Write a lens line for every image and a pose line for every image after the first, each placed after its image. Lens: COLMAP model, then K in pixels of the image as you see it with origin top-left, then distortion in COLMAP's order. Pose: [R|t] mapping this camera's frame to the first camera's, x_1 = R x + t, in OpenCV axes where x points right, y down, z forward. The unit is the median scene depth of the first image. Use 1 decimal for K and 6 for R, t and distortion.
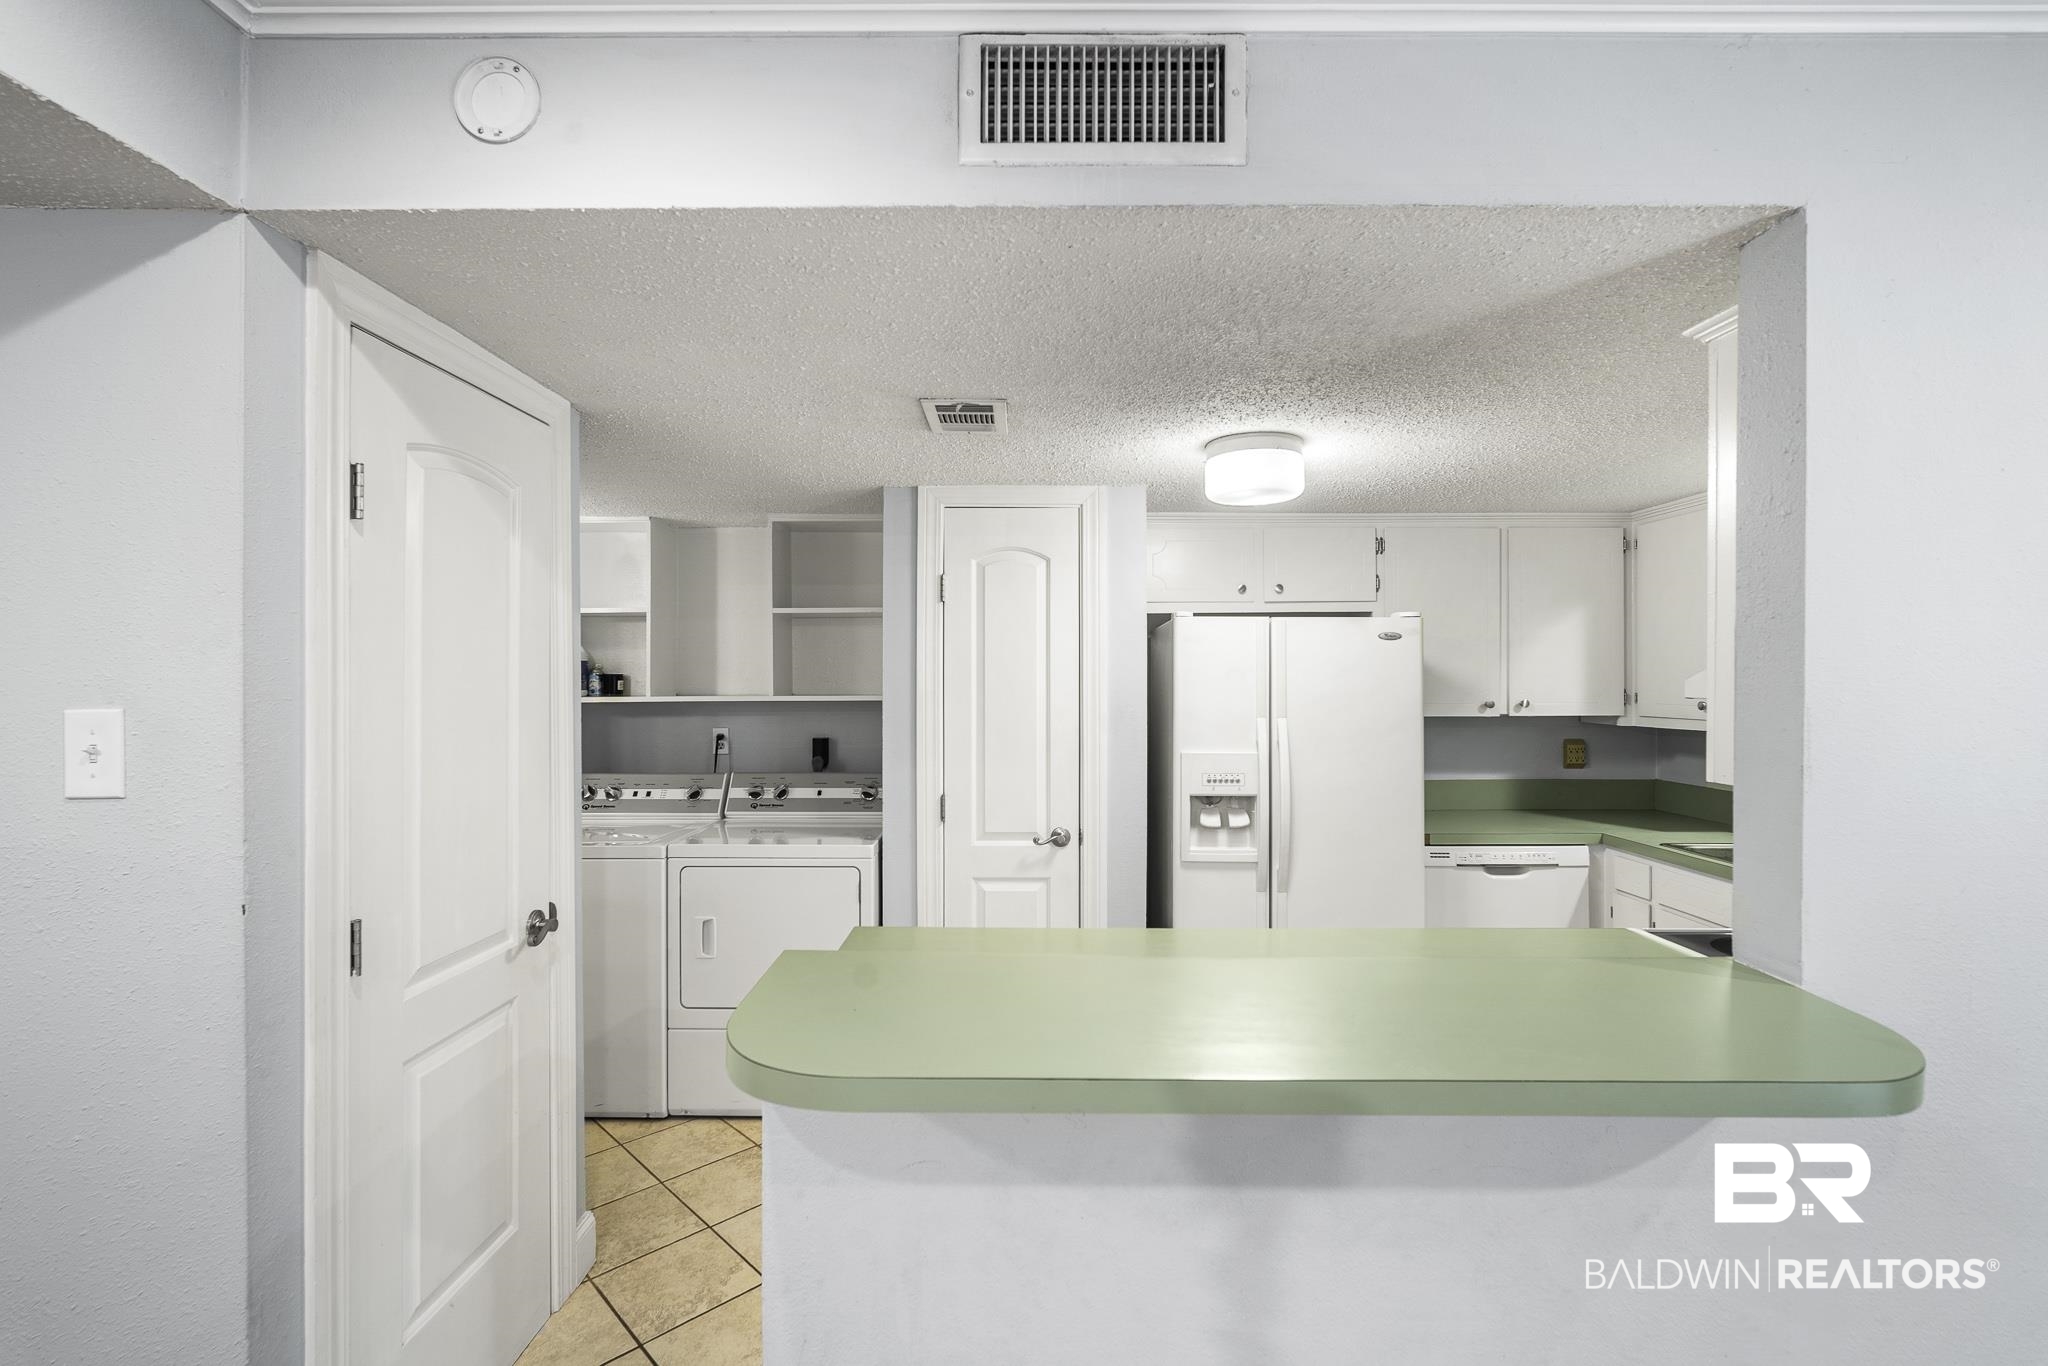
lens RADIAL K [[924.6, 0, 1018.6], [0, 924.6, 678.0], [0, 0, 1]] dist [-0.013915, 0.001495]
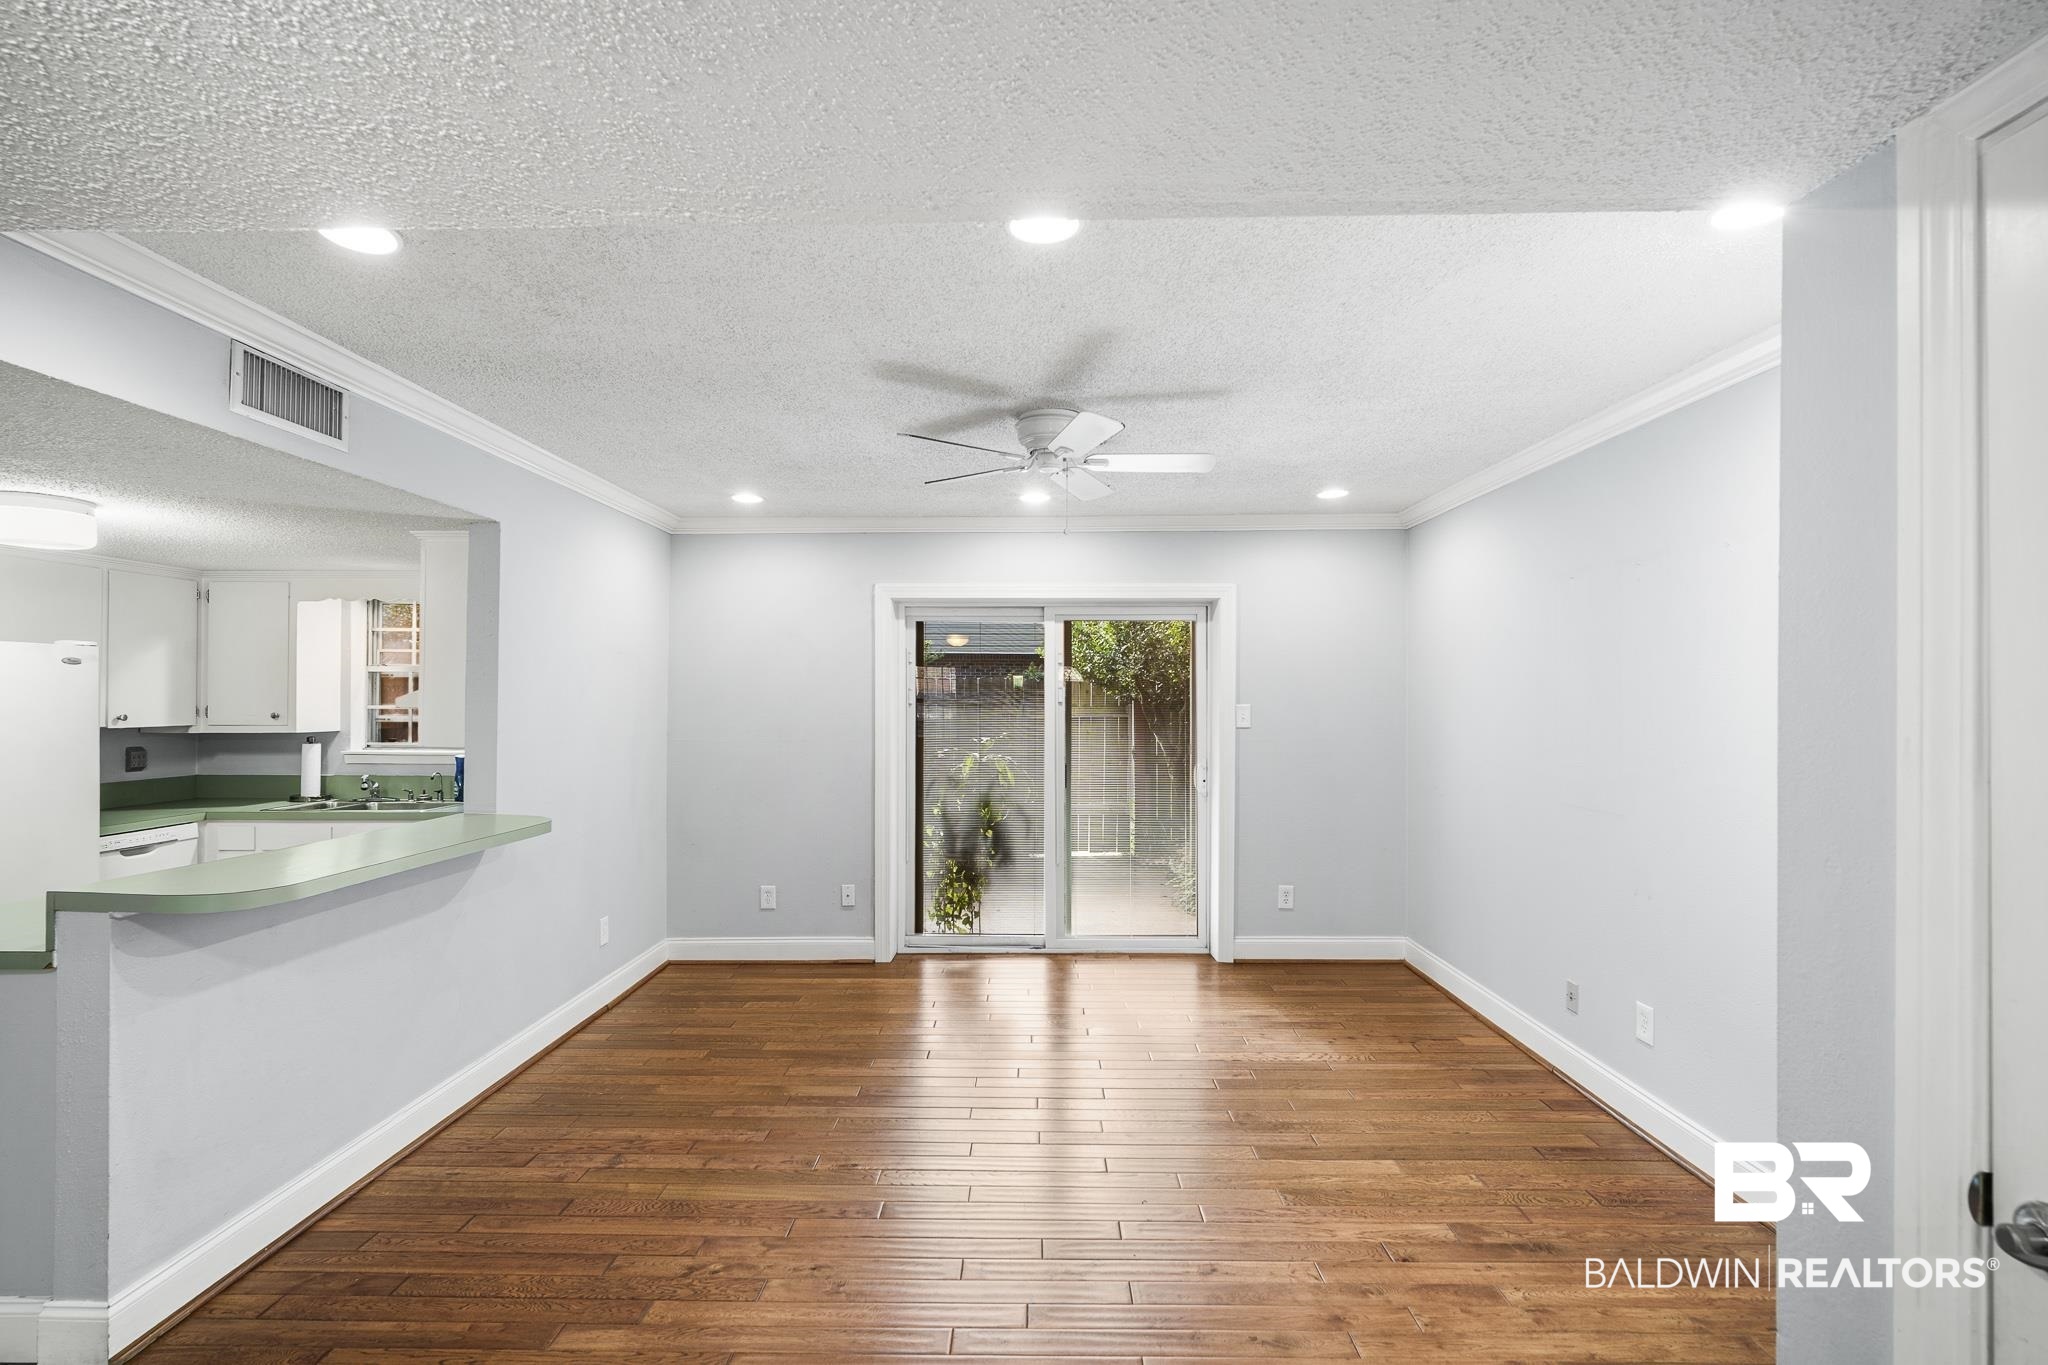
lens RADIAL K [[924.6, 0, 1015.4], [0, 924.6, 691.4], [0, 0, 1]] dist [-0.013915, 0.001495]
pose [[0.022031, 0.006779, 0.999734, -0.739037], [-0.001906, 0.999975, -0.006738, -0.000744], [-0.999755, -0.001757, 0.022044, -0.233057]]
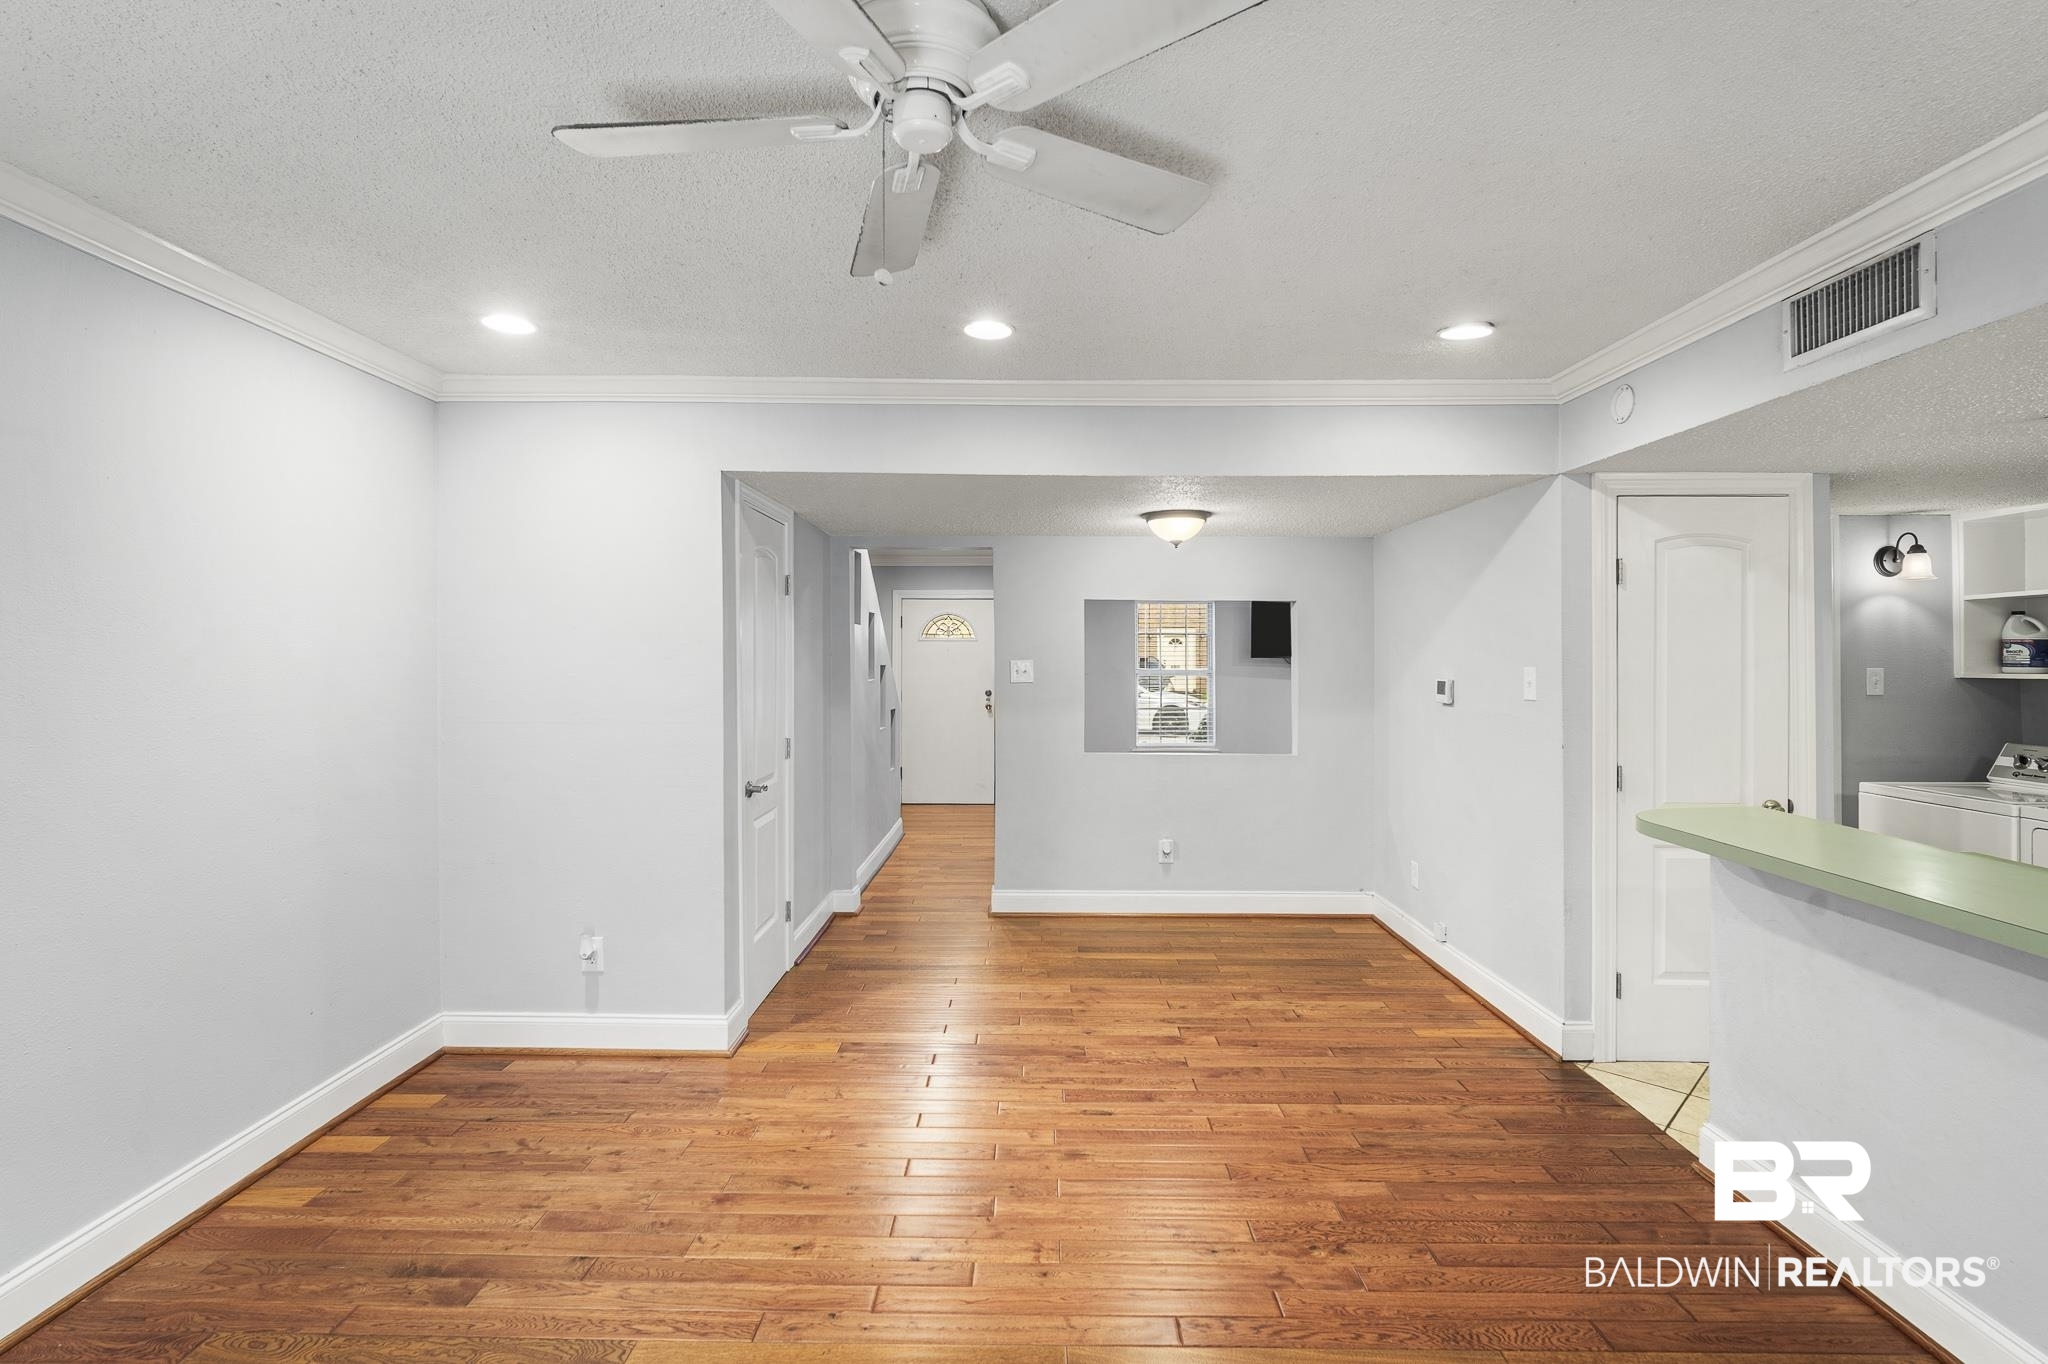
lens RADIAL K [[924.6, 0, 1027.2], [0, 924.6, 665.9], [0, 0, 1]] dist [-0.013915, 0.001495]
pose [[-0.005798, 0.007450, -0.999955, 0.715319], [-0.001067, 0.999972, 0.007457, 0.003613], [0.999983, 0.001110, -0.005790, -0.195135]]
